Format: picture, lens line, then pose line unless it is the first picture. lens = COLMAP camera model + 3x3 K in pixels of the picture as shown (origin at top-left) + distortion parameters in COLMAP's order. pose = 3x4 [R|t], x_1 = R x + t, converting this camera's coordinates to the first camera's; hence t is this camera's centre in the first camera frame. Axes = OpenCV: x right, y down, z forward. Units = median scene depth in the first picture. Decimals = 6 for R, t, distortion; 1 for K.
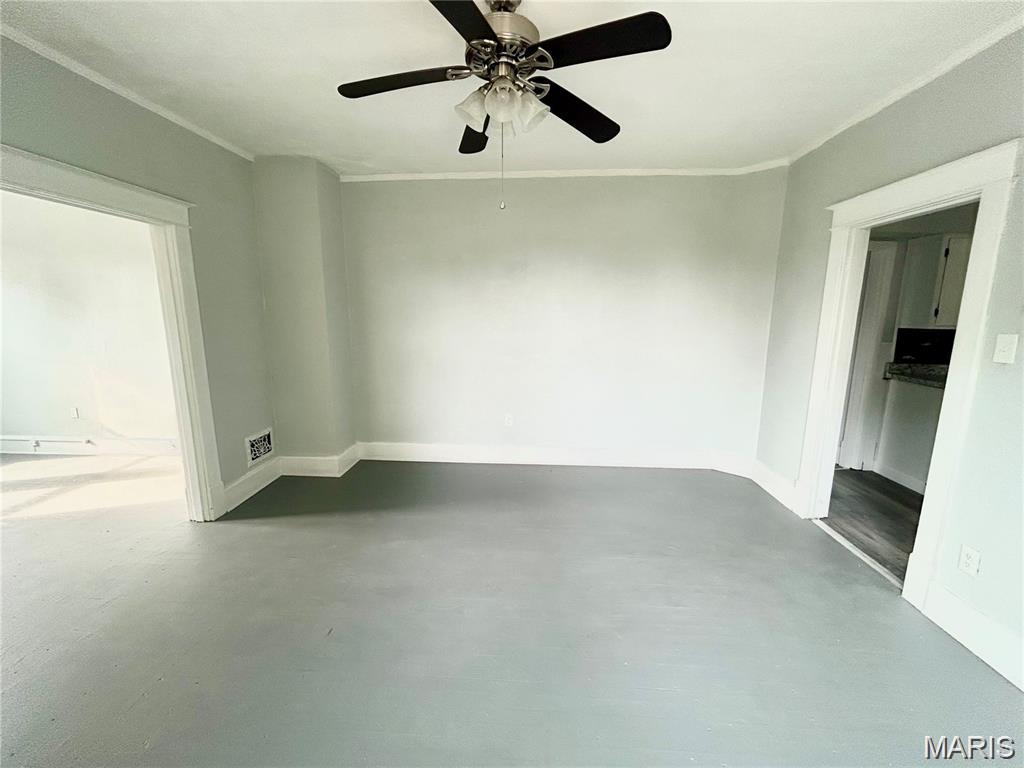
lens RADIAL K [[415.0, 0, 511.7], [0, 415.0, 382.7], [0, 0, 1]] dist [0.000292, 0.000203]
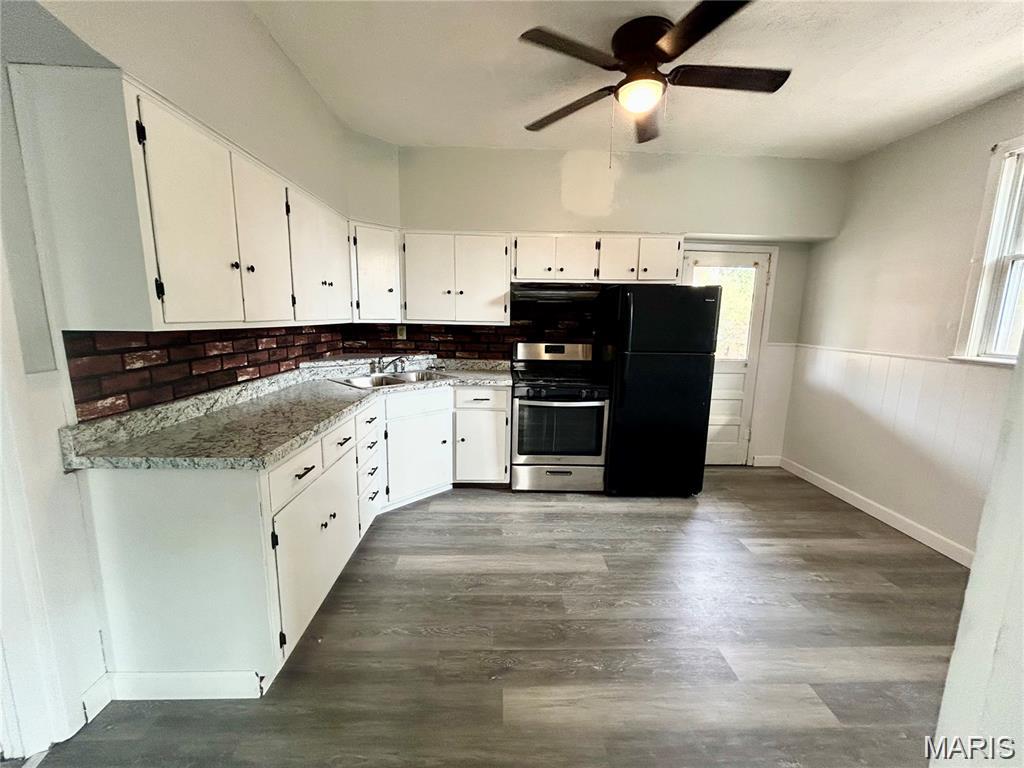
lens RADIAL K [[415.0, 0, 511.7], [0, 415.0, 382.7], [0, 0, 1]] dist [0.000292, 0.000203]
pose [[-0.092042, -0.165361, 0.981929, 0.530111], [0.152377, 0.972161, 0.178000, -0.091908], [-0.984027, 0.166007, -0.064283, 0.641445]]
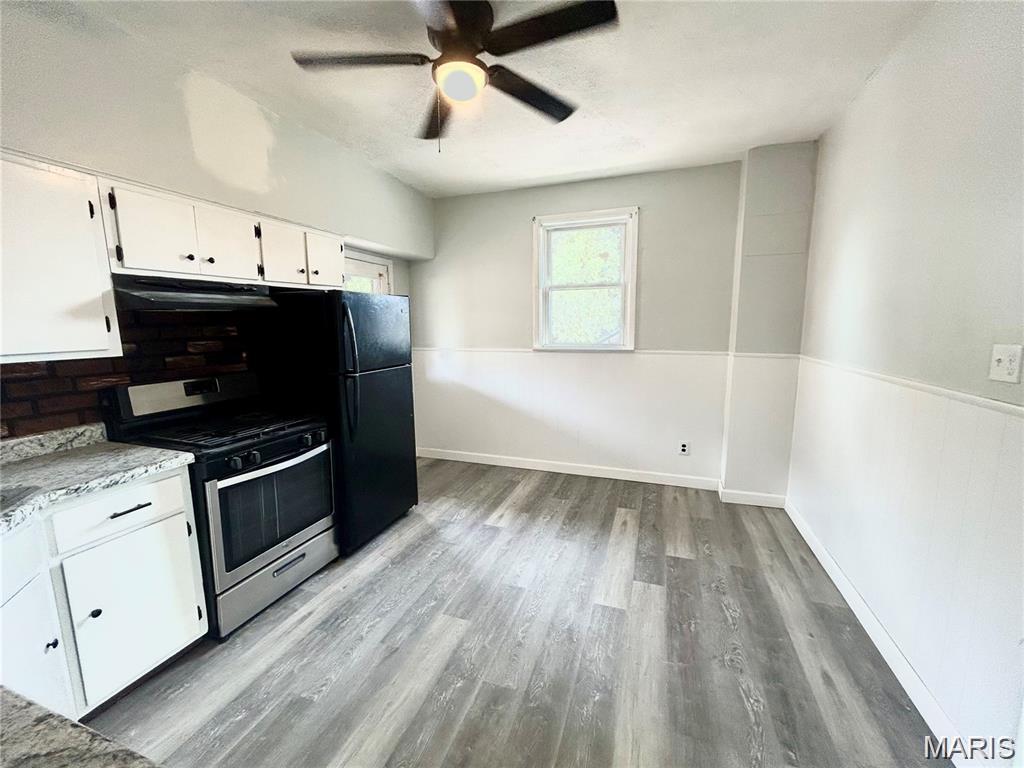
lens RADIAL K [[415.0, 0, 511.7], [0, 415.0, 382.7], [0, 0, 1]] dist [0.000292, 0.000203]
pose [[-0.959112, -0.034744, 0.280886, 0.891577], [0.055086, 0.950541, 0.305674, -0.146155], [-0.277614, 0.308648, -0.909762, 0.891764]]
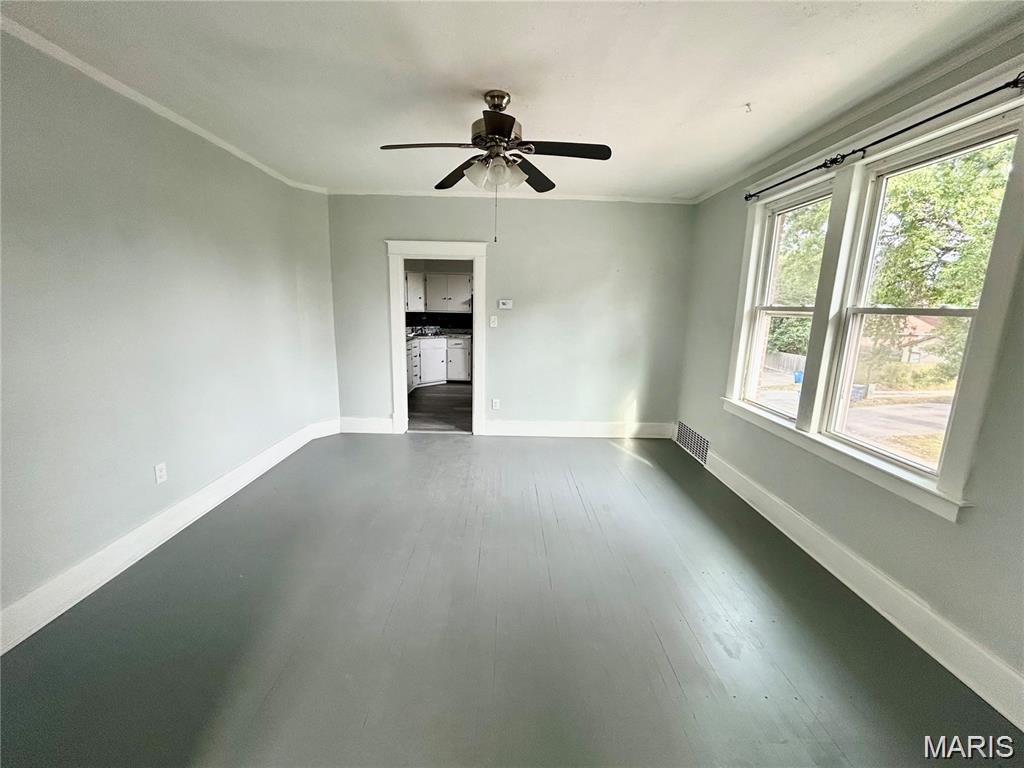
lens RADIAL K [[415.0, 0, 511.7], [0, 415.0, 382.7], [0, 0, 1]] dist [0.000292, 0.000203]
pose [[-0.072058, -0.192805, 0.978588, -0.718181], [0.149735, 0.967928, 0.201731, -0.104758], [-0.986097, 0.161066, -0.040878, 0.504736]]
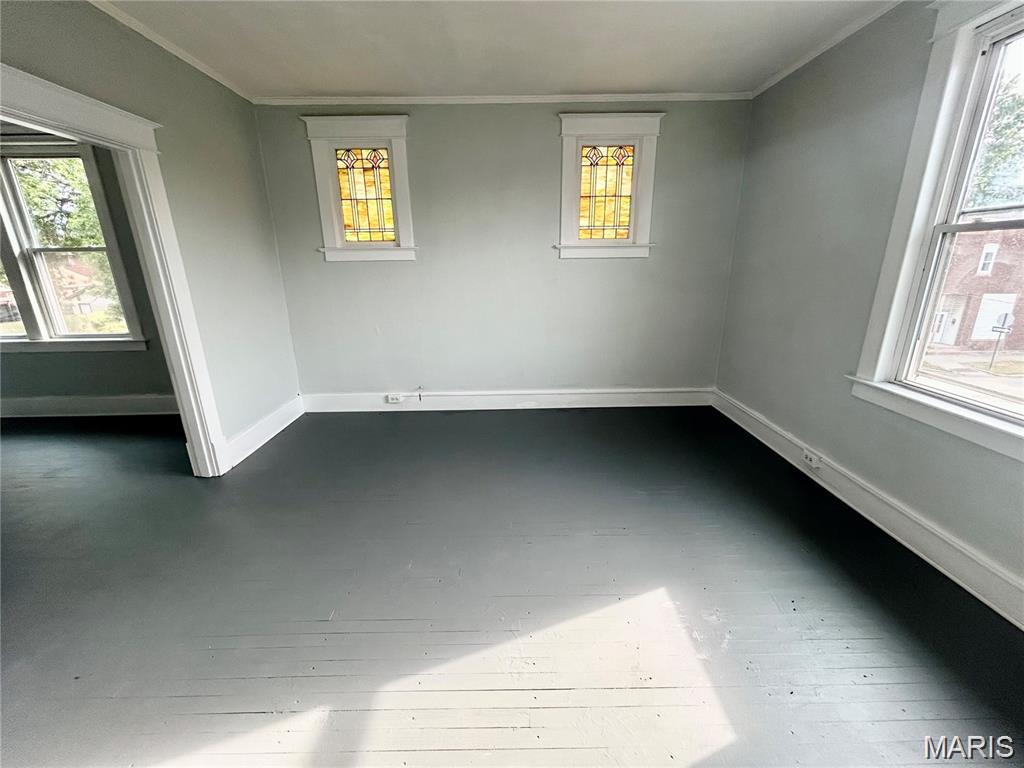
lens RADIAL K [[415.0, 0, 511.7], [0, 415.0, 382.7], [0, 0, 1]] dist [0.000292, 0.000203]
pose [[-0.997333, 0.031152, -0.065999, -1.165824], [-0.001751, 0.893848, 0.448366, -0.166501], [0.072961, 0.447286, -0.891410, 1.045792]]
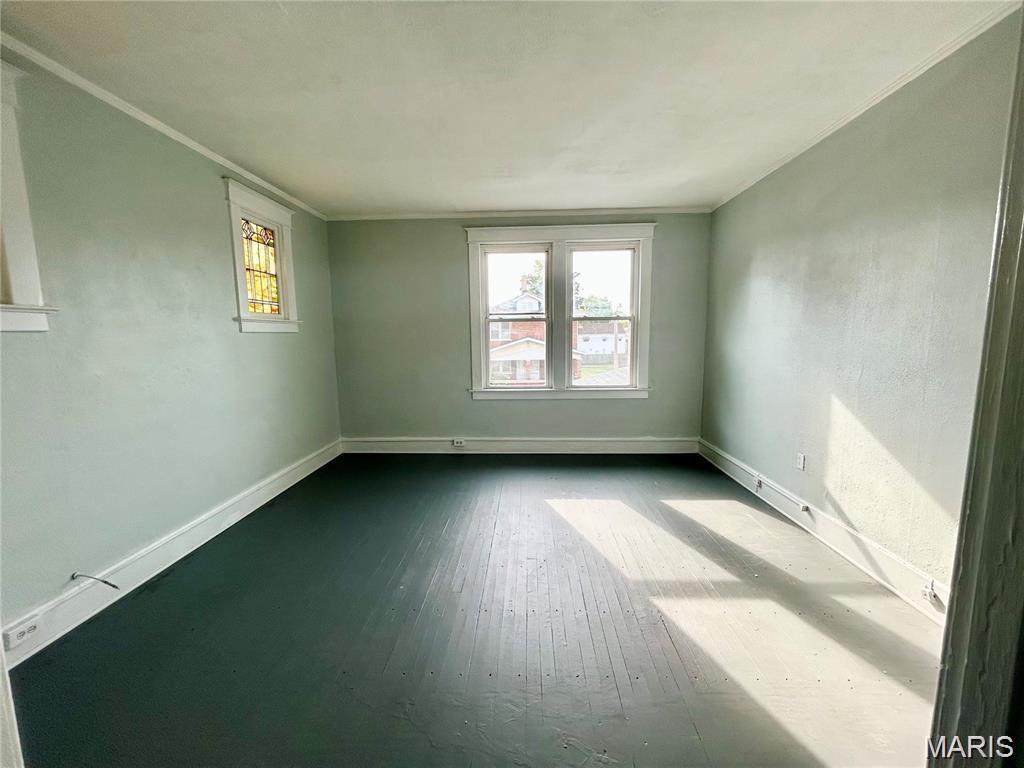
lens RADIAL K [[415.0, 0, 511.7], [0, 415.0, 382.7], [0, 0, 1]] dist [0.000292, 0.000203]
pose [[0.021915, 0.116097, -0.992996, -0.459517], [-0.160104, 0.980823, 0.111140, -0.067513], [0.986857, 0.156547, 0.040082, 0.559092]]
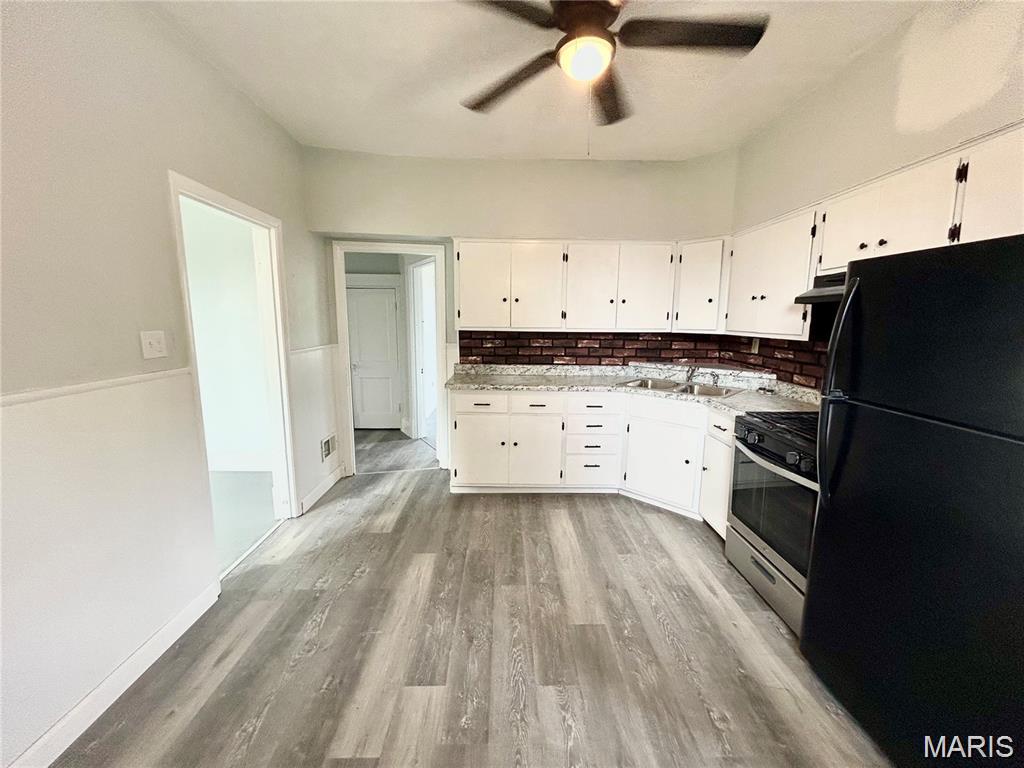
lens RADIAL K [[415.0, 0, 511.7], [0, 415.0, 382.7], [0, 0, 1]] dist [0.000292, 0.000203]
pose [[0.997091, -0.008199, 0.075777, 0.972876], [0.009635, 0.999781, -0.018601, 0.019309], [-0.075607, 0.019277, 0.996951, -0.028035]]
